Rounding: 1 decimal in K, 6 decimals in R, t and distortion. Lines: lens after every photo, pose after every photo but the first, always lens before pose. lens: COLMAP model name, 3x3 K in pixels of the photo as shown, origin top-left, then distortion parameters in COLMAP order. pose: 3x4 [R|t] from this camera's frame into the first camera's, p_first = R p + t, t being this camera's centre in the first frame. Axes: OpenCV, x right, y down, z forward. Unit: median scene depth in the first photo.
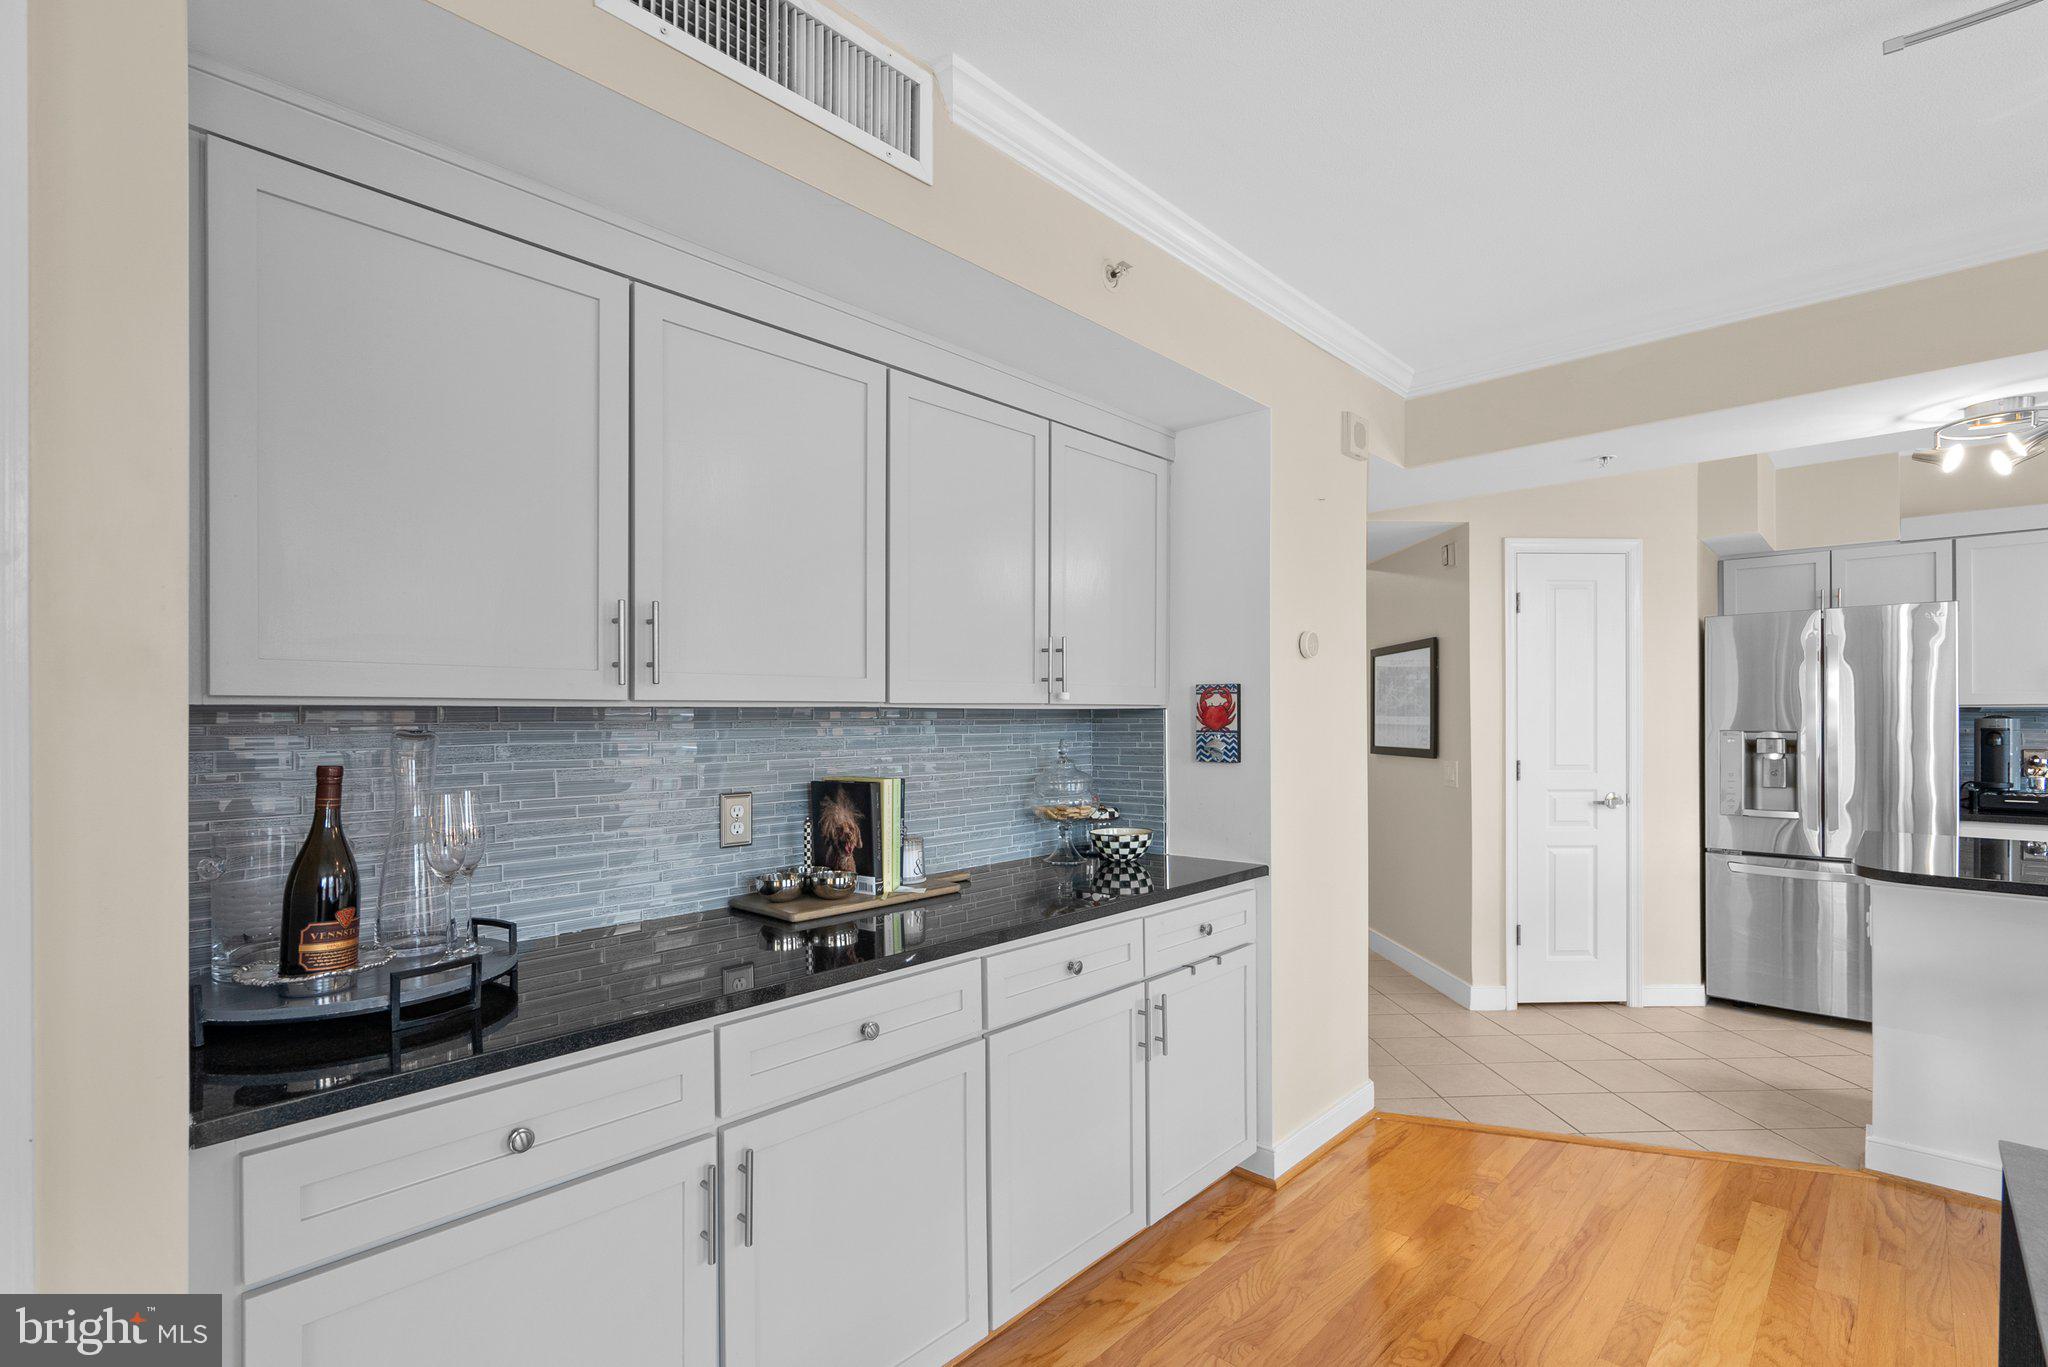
lens RADIAL K [[938.2, 0, 1028.5], [0, 938.2, 728.1], [0, 0, 1]] dist [-0.002463, -0.000111]
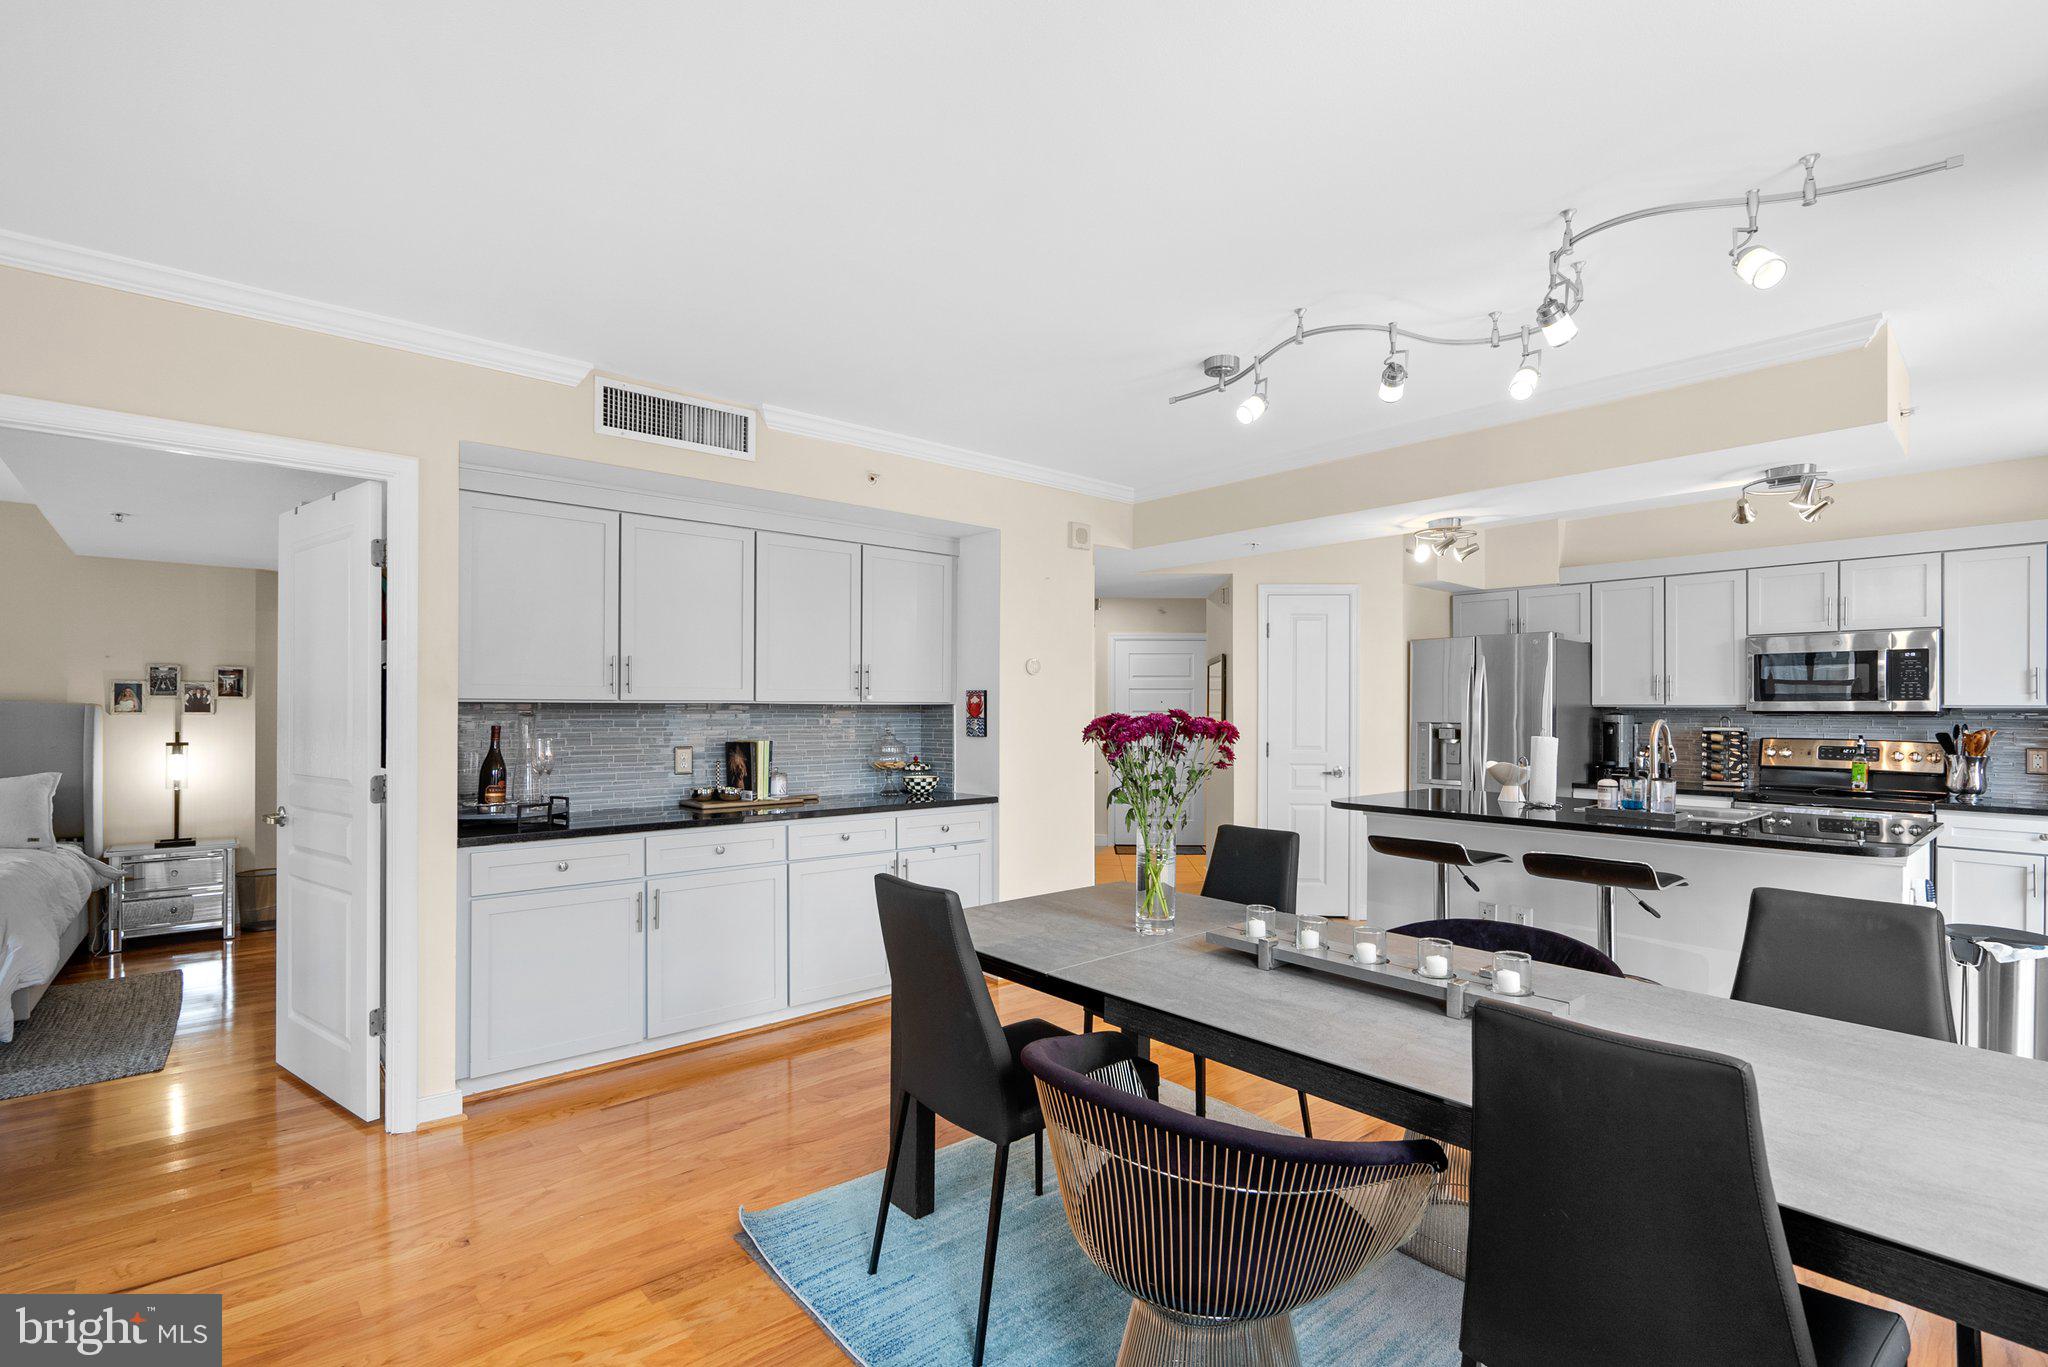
lens RADIAL K [[944.9, 0, 1023.2], [0, 944.9, 720.2], [0, 0, 1]] dist [-0.001614, 0.000059]
pose [[0.994398, 0.008614, -0.105350, 0.586108], [-0.008516, 0.999963, 0.001381, 0.005033], [0.105358, -0.000476, 0.994434, -0.864024]]
